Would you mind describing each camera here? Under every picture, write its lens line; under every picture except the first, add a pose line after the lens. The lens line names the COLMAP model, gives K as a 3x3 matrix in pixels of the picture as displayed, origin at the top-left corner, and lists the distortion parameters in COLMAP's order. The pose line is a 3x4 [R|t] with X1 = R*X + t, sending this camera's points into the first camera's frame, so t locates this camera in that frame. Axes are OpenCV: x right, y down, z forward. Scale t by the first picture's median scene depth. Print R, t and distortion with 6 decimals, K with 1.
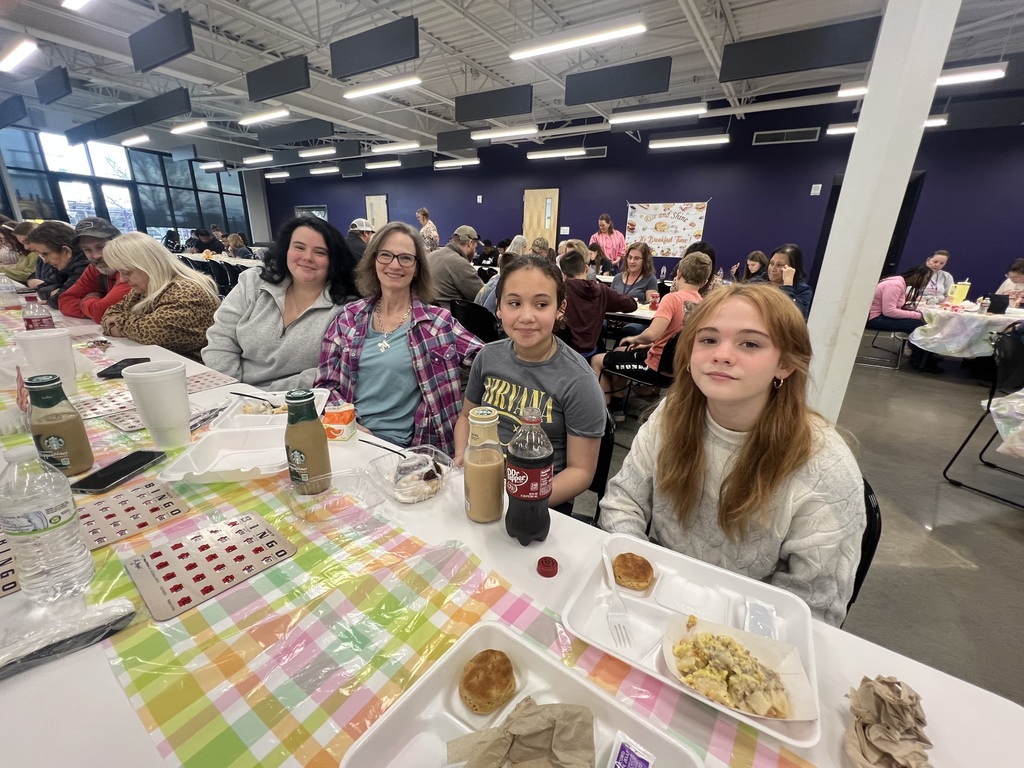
lens RADIAL K [[419.0, 0, 519.0], [0, 419.0, 382.8], [0, 0, 1]] dist [0.000666, 0.000053]
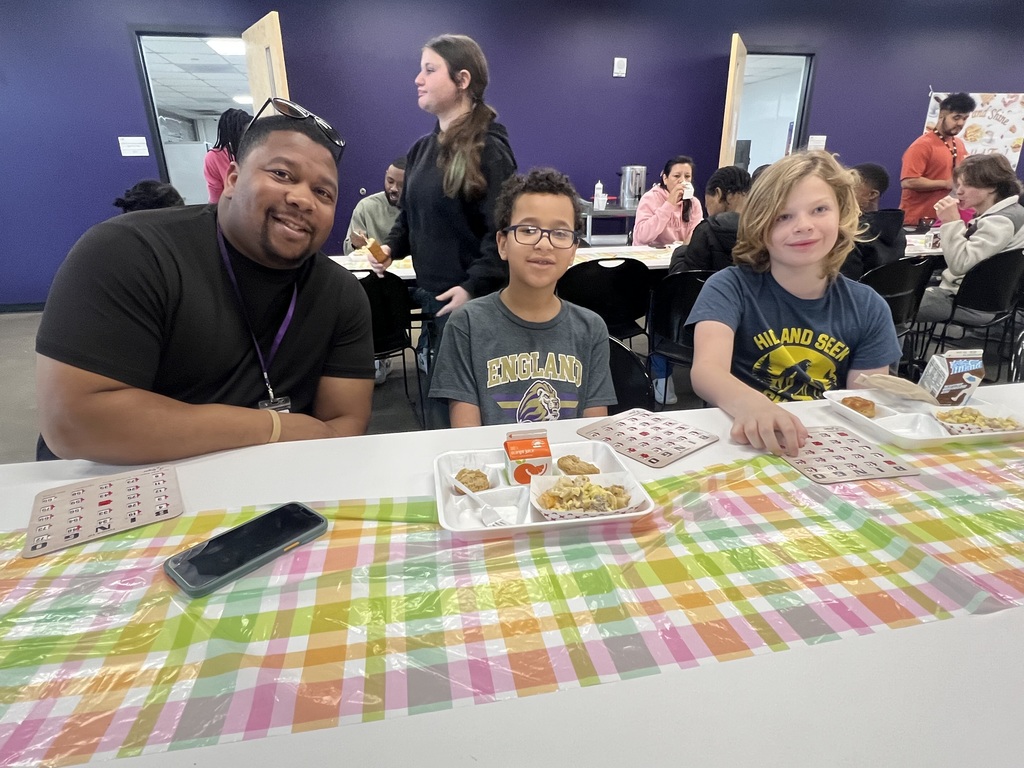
lens RADIAL K [[556.7, 0, 510.6], [0, 556.7, 382.8], [0, 0, 1]] dist [-0.000722, 0.002529]
pose [[0.701417, -0.279758, 0.655553, -0.943978], [0.262267, 0.956524, 0.127582, -0.382403], [-0.662744, 0.082442, 0.744294, 1.093229]]
